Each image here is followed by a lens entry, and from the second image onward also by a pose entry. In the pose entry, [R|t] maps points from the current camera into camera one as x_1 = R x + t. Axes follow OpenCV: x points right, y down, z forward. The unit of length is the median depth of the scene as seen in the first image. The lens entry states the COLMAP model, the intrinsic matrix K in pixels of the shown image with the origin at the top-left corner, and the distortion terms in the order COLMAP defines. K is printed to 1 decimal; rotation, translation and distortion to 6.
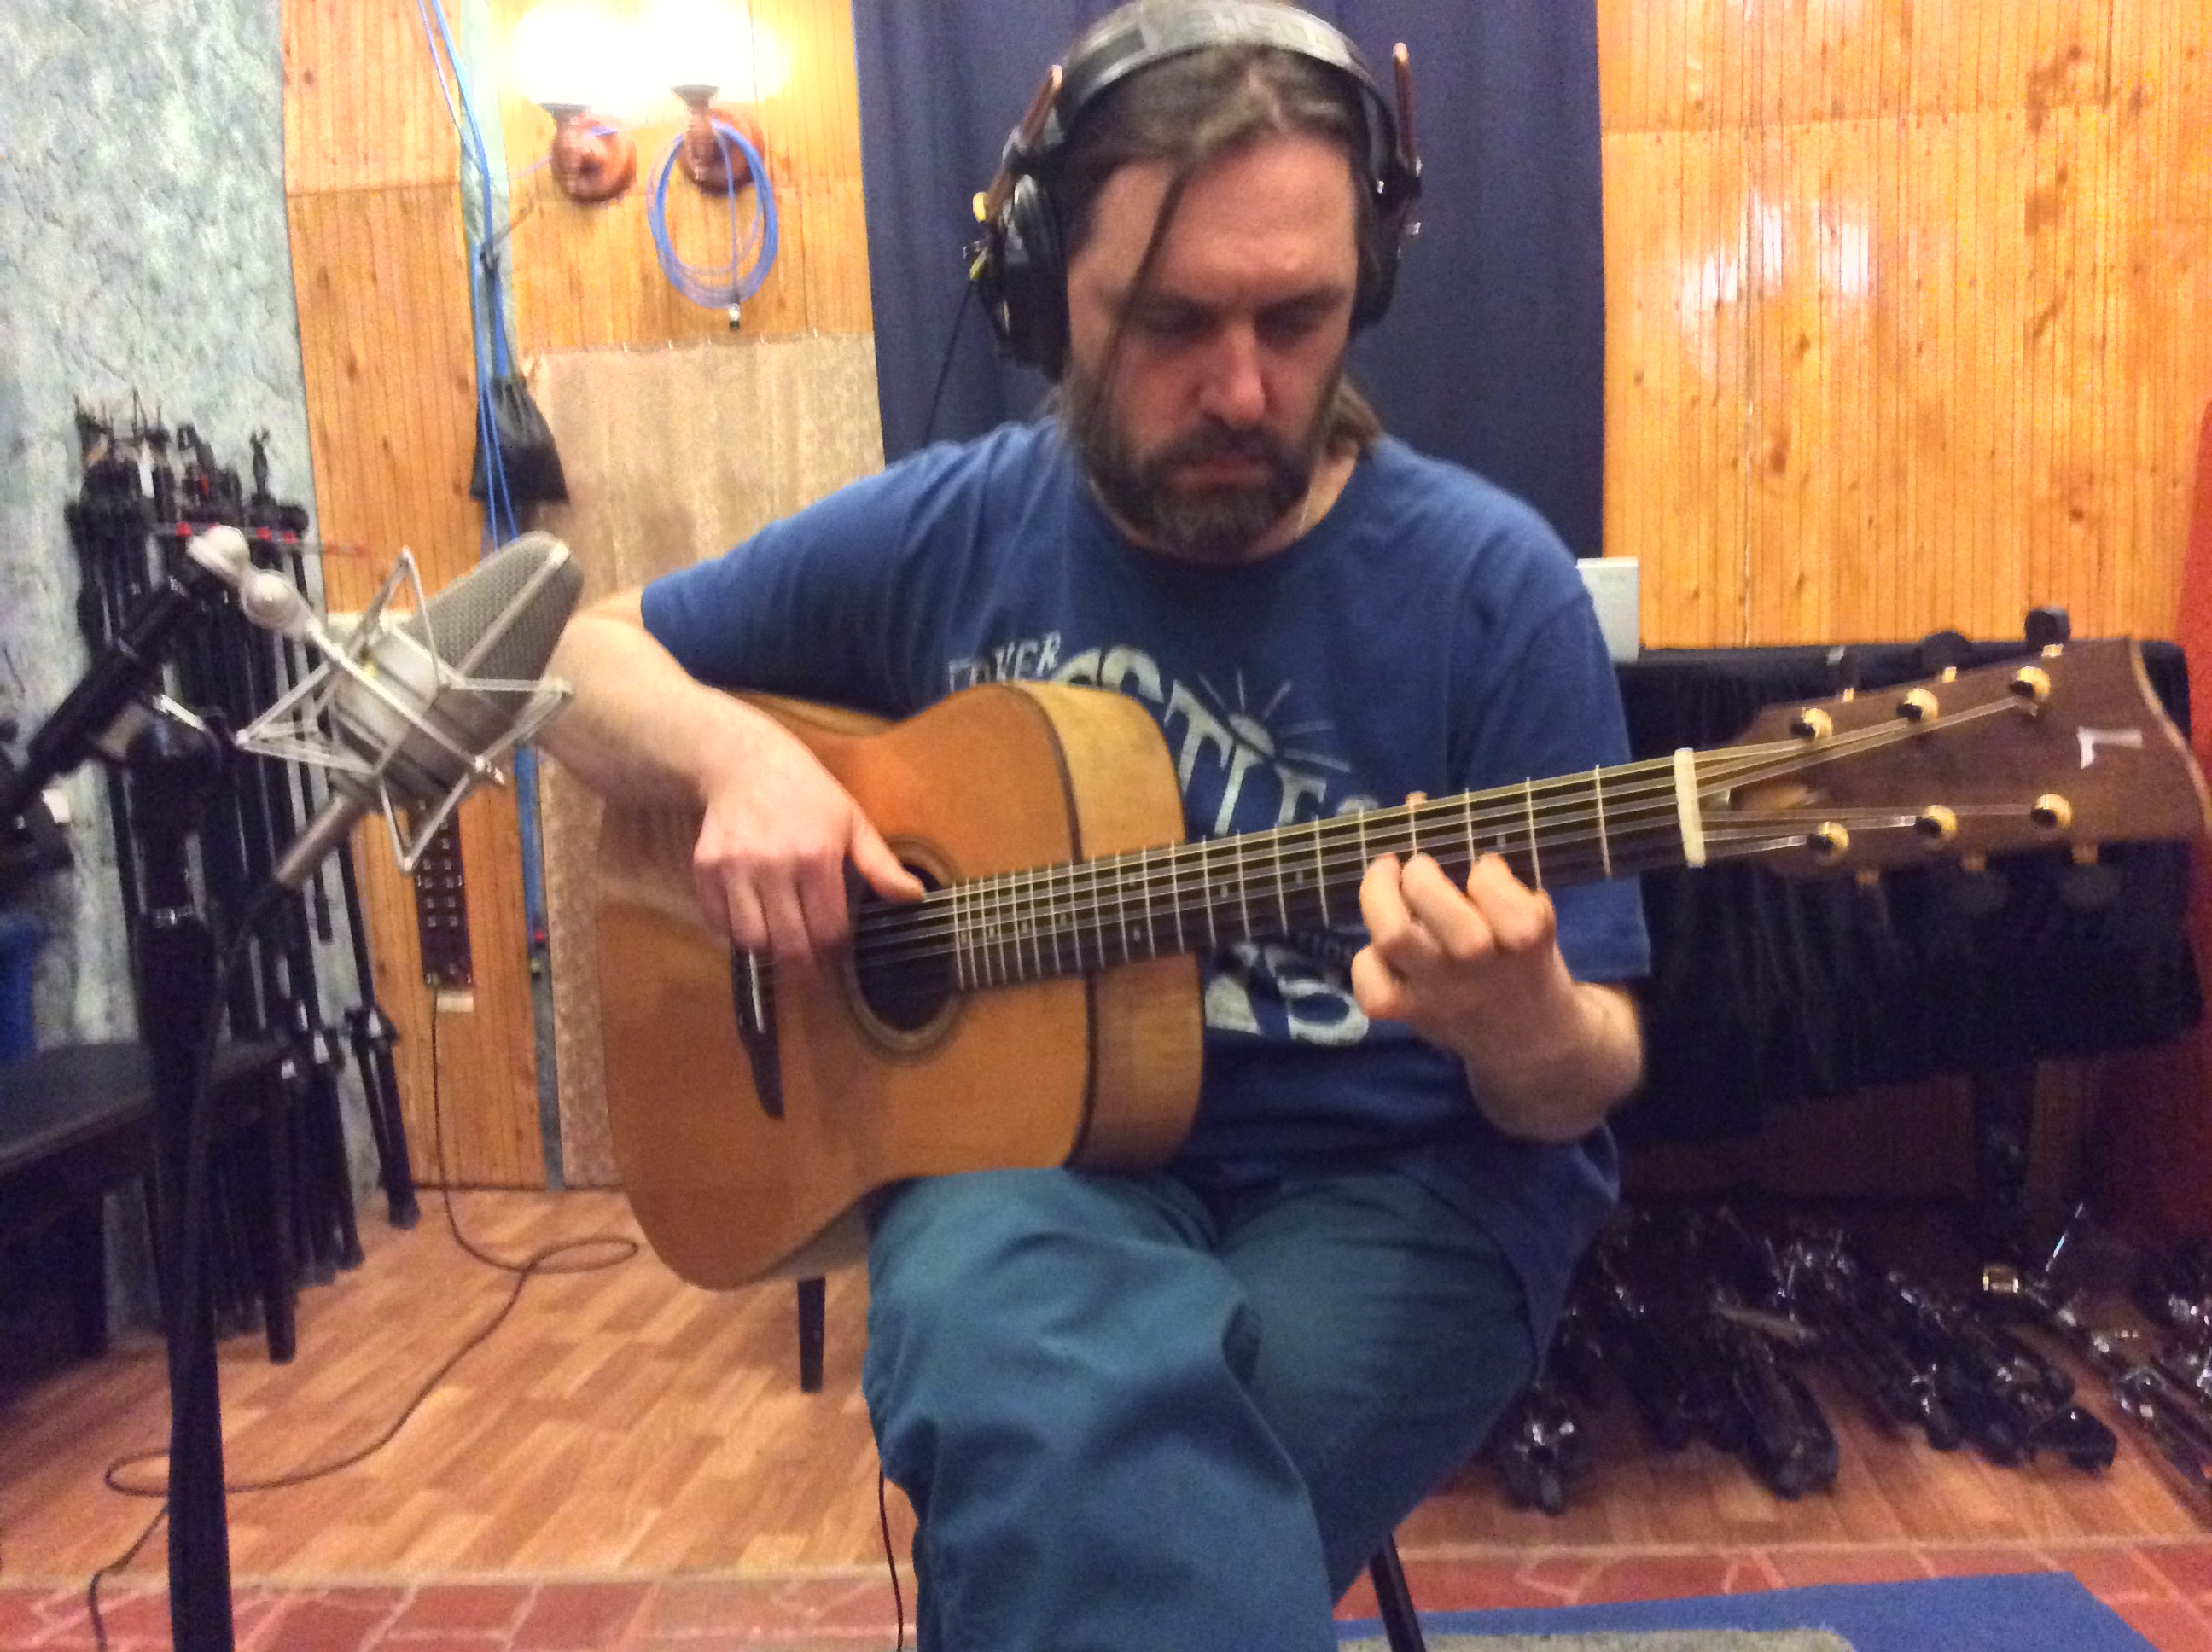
lens RADIAL K [[2063.4, 0, 1157.1], [0, 2063.4, 851.1], [0, 0, 1]] dist [0.138510, -0.176512]
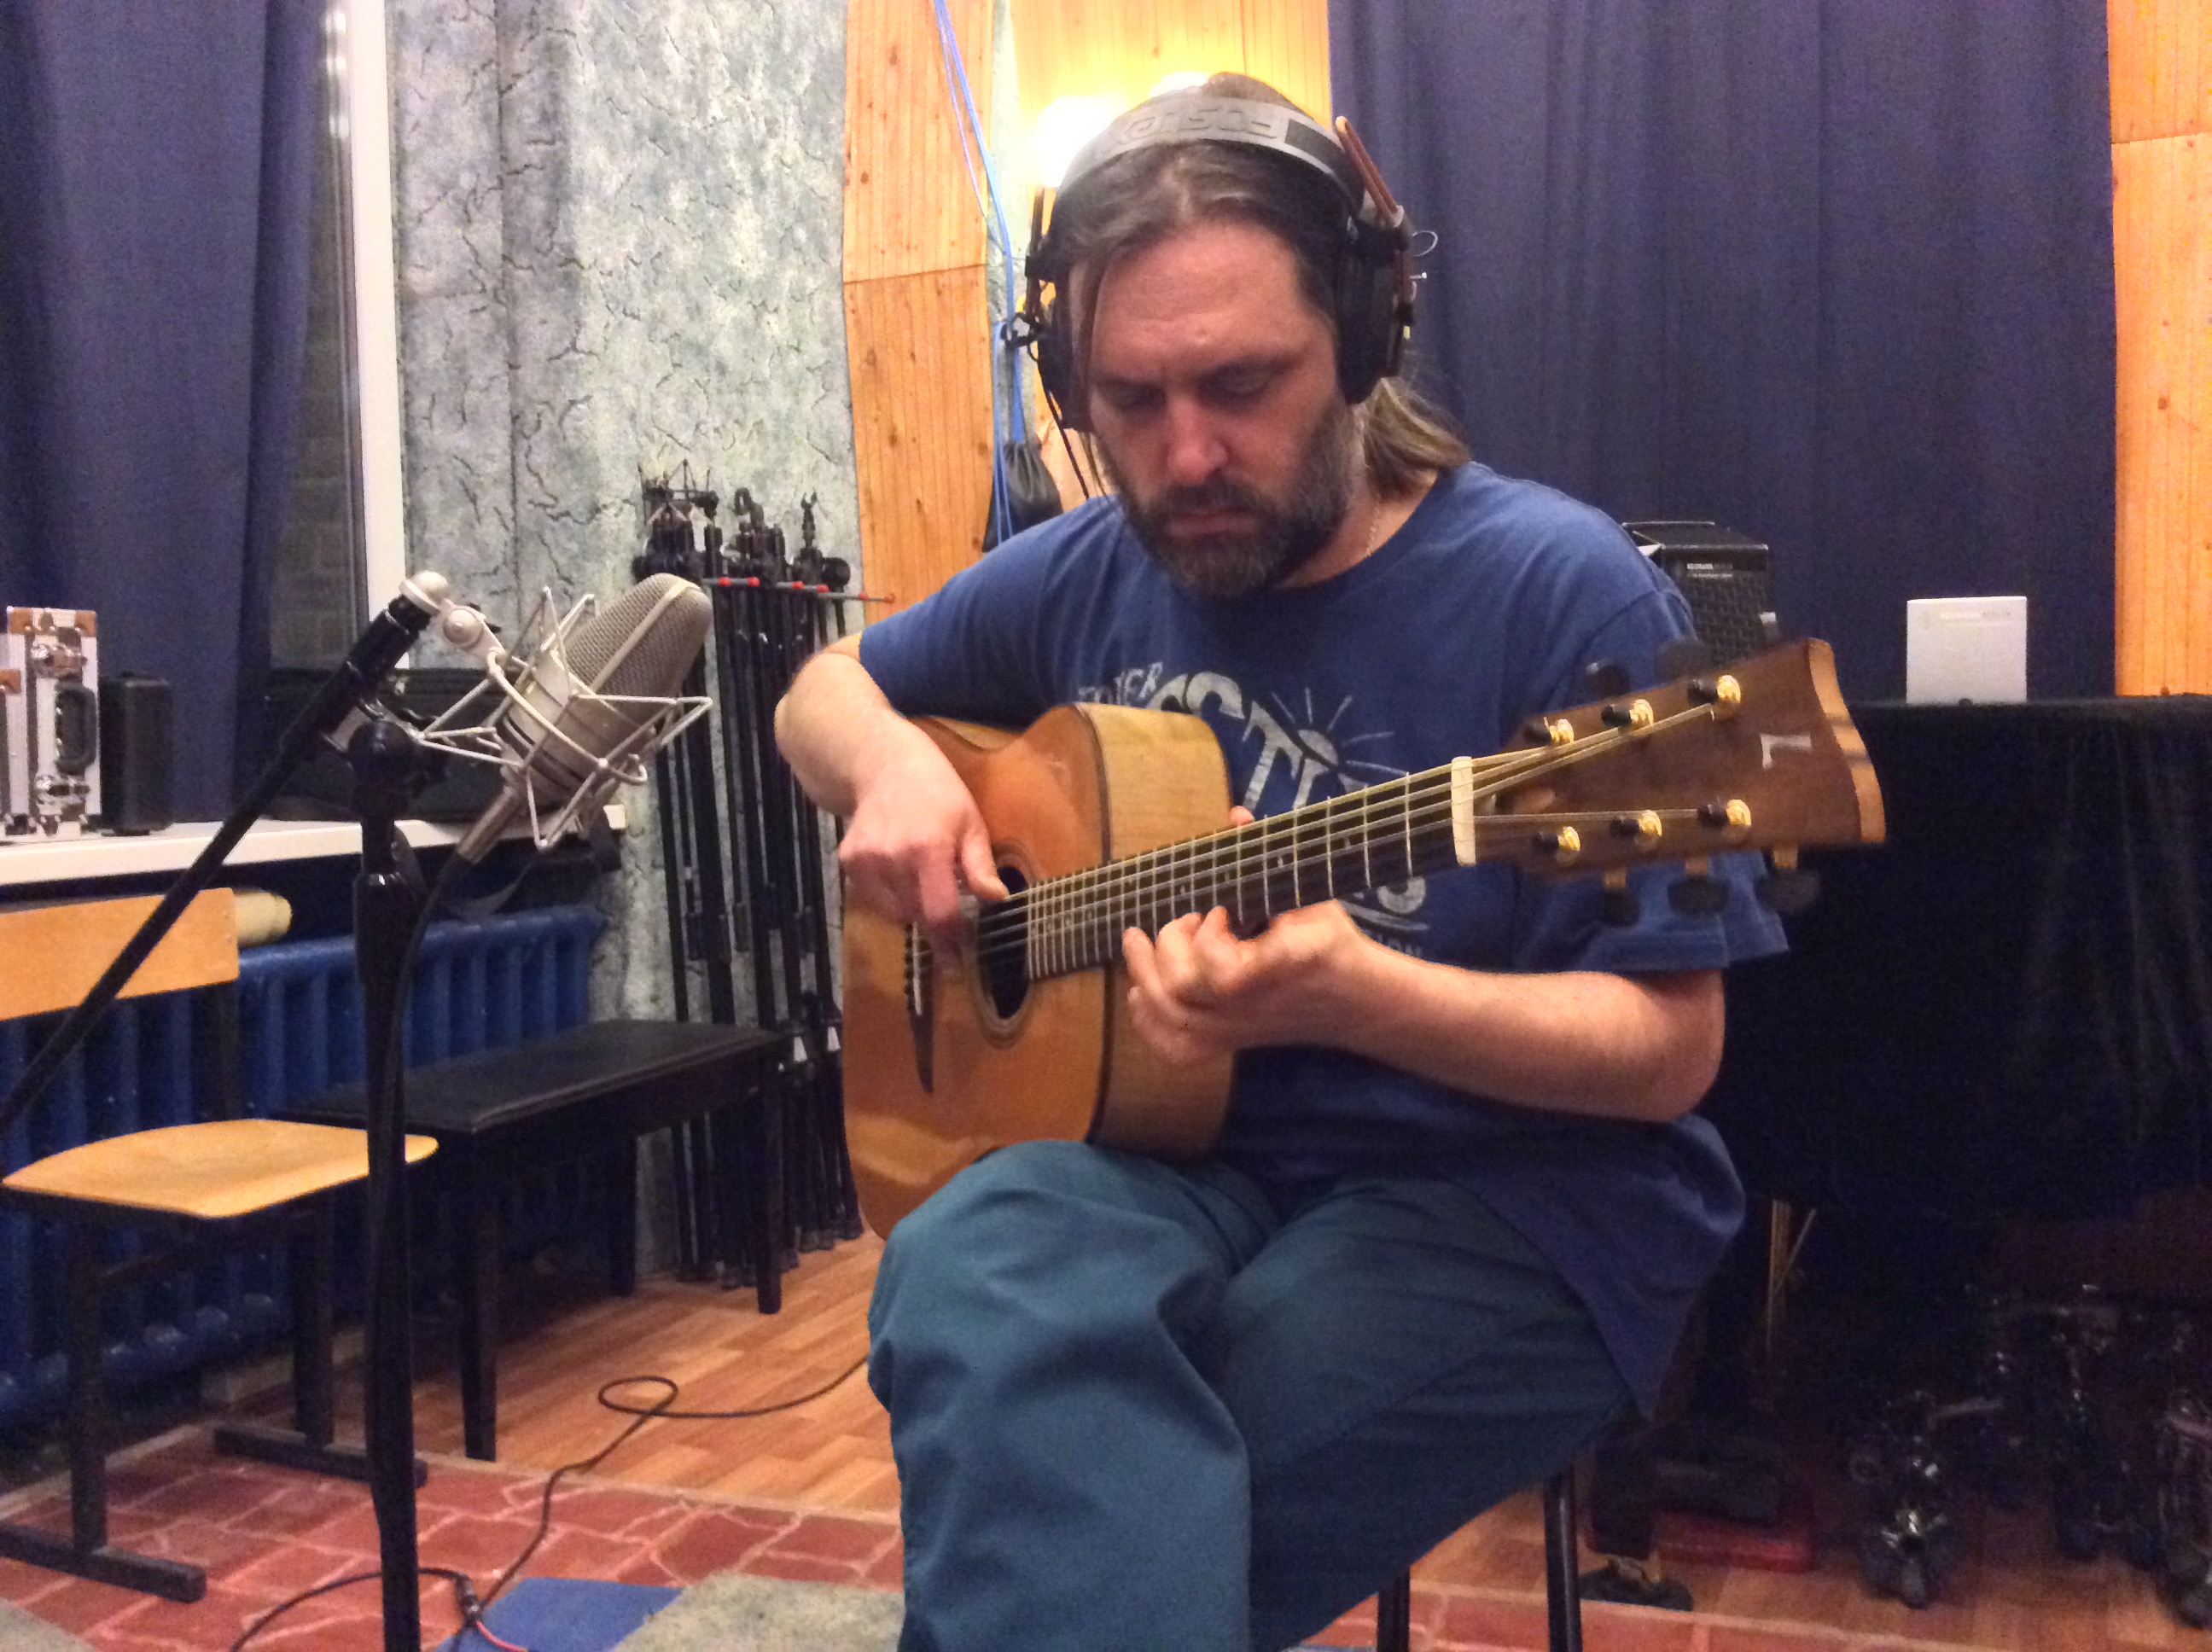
lens RADIAL K [[2076.4, 0, 1190.9], [0, 2076.4, 874.4], [0, 0, 1]] dist [0.171529, -0.296480]
pose [[0.954959, 0.036802, -0.294447, 0.124343], [-0.041328, 0.999104, -0.009160, 0.007547], [0.293846, 0.020916, 0.955624, -0.014808]]
